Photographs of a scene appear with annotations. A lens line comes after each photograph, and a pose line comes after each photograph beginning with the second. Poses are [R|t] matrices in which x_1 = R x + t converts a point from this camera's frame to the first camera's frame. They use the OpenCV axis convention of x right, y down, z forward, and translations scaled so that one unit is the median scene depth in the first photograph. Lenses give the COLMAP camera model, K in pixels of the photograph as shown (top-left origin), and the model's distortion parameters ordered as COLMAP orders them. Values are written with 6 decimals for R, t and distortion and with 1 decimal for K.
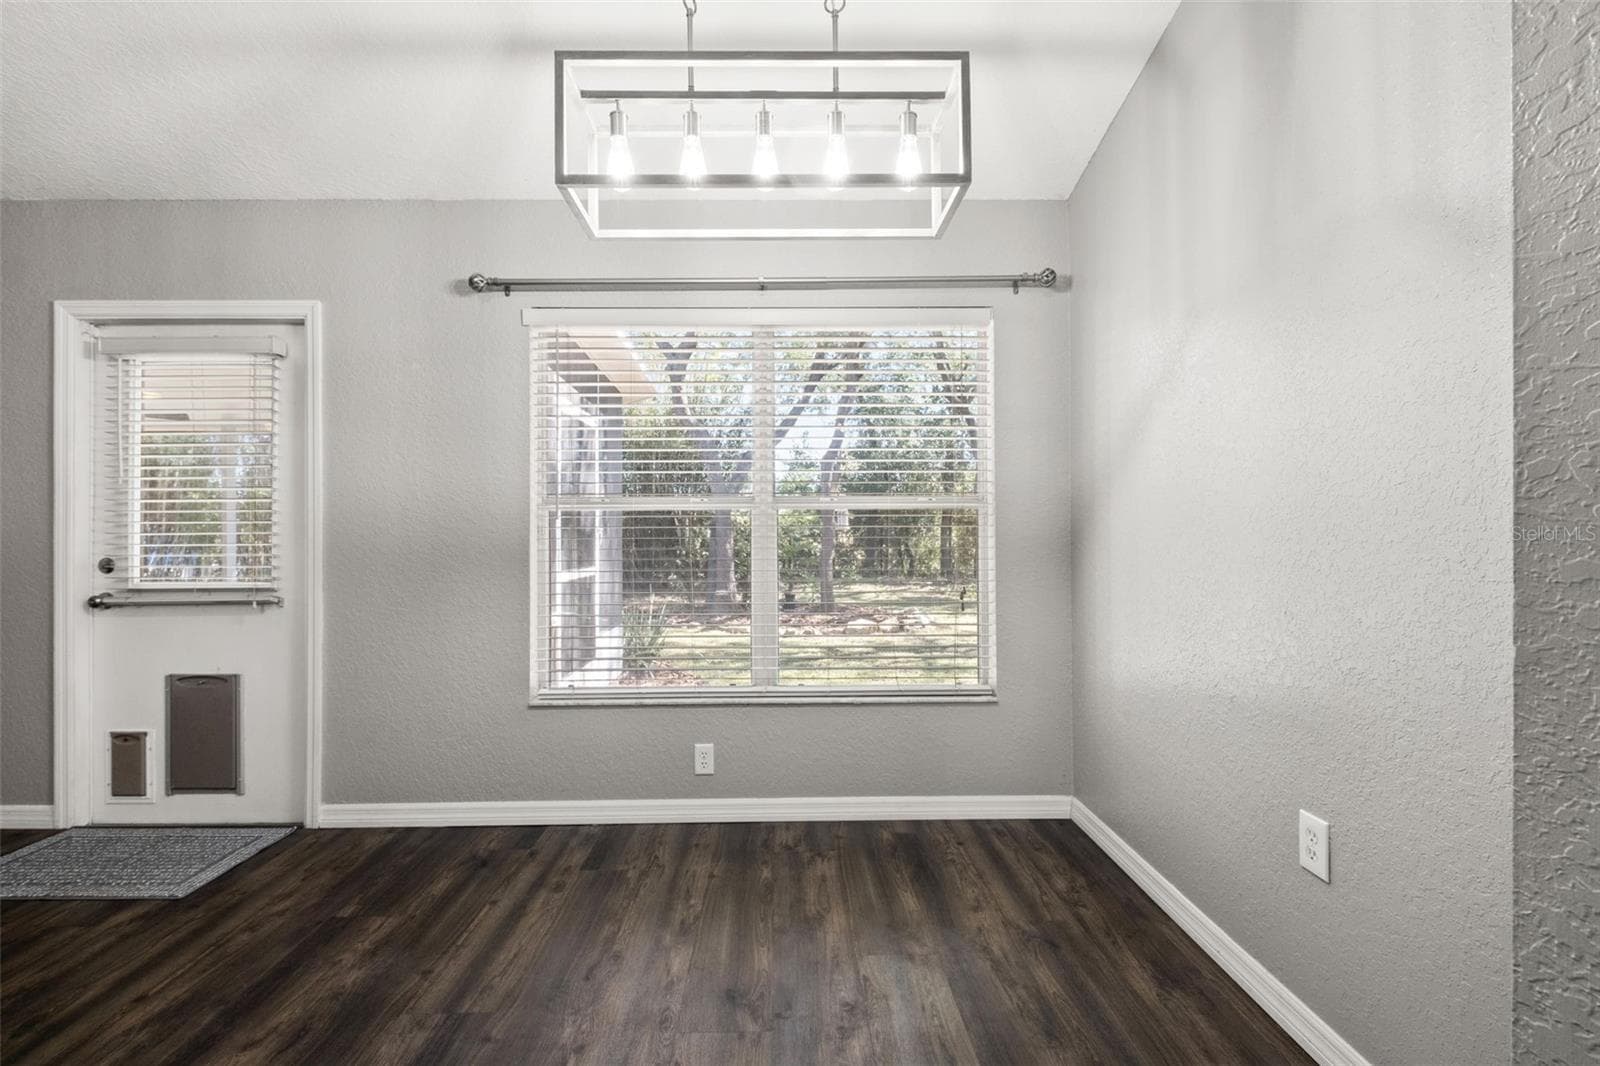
lens RADIAL K [[695.7, 0, 785.6], [0, 695.7, 521.0], [0, 0, 1]] dist [0.004093, -0.005226]
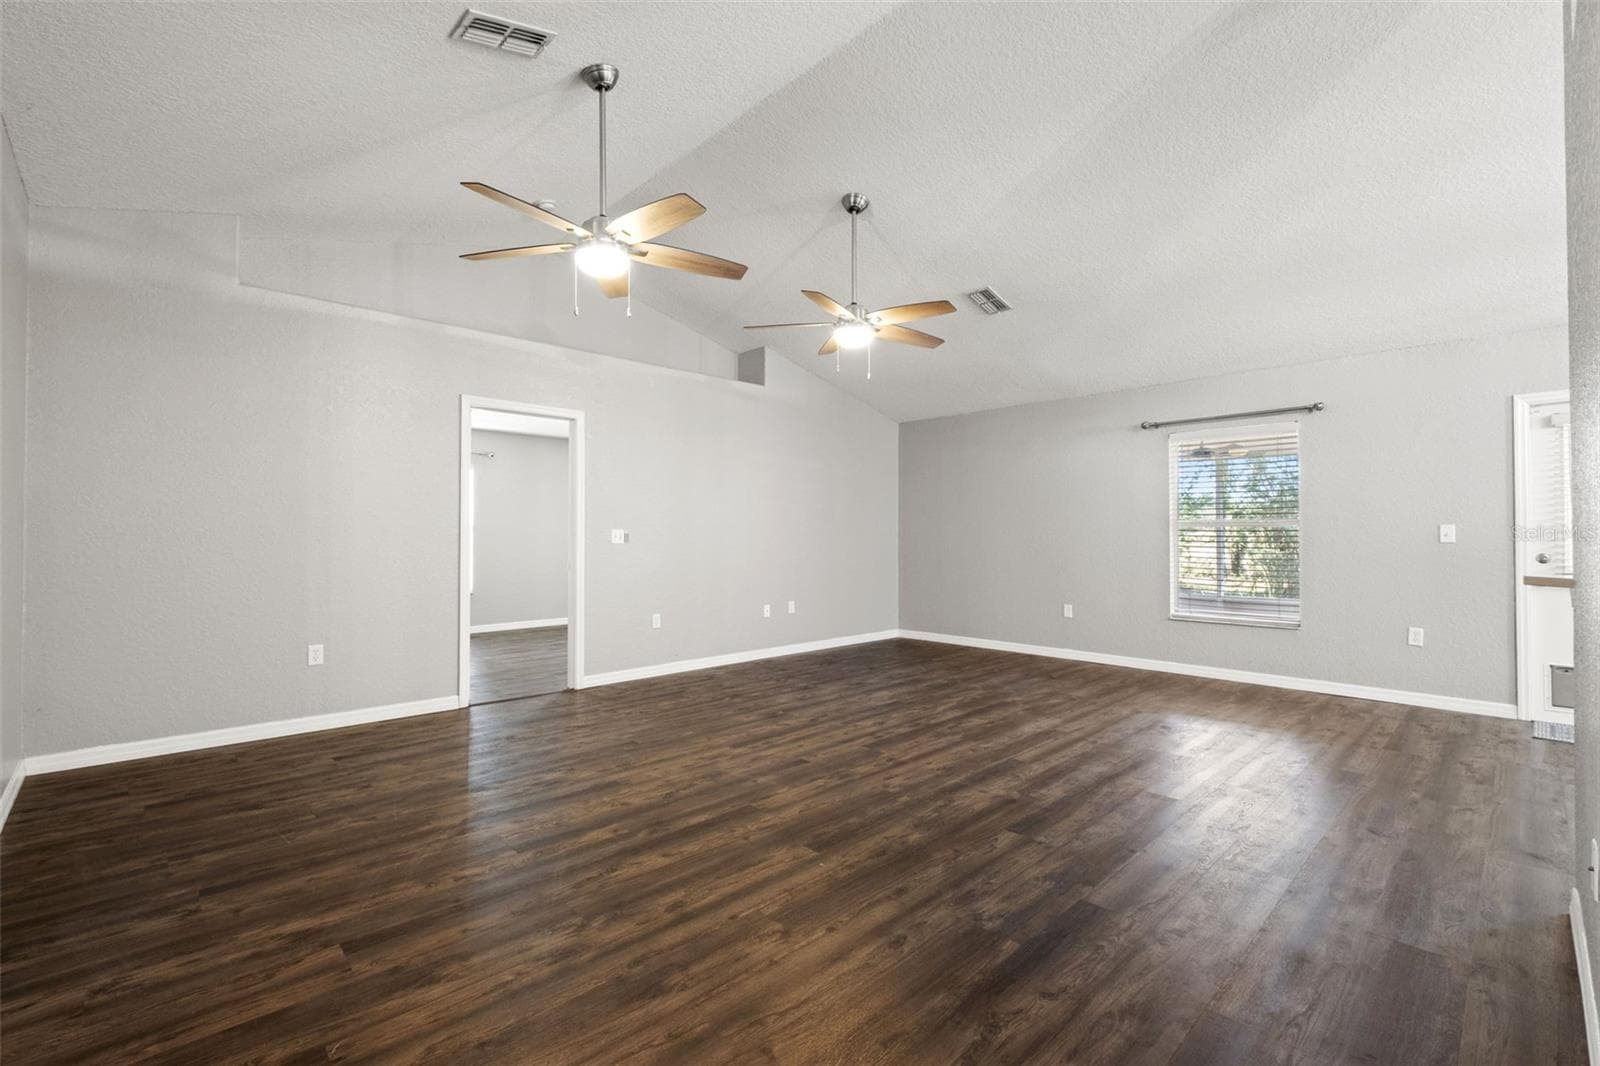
lens RADIAL K [[697.3, 0, 788.7], [0, 697.3, 541.6], [0, 0, 1]] dist [-0.003947, -0.000844]
pose [[0.670045, 0.006421, -0.742293, -0.953678], [-0.011534, 0.999932, -0.001762, 0.048951], [0.742231, 0.009742, 0.670073, -1.326428]]
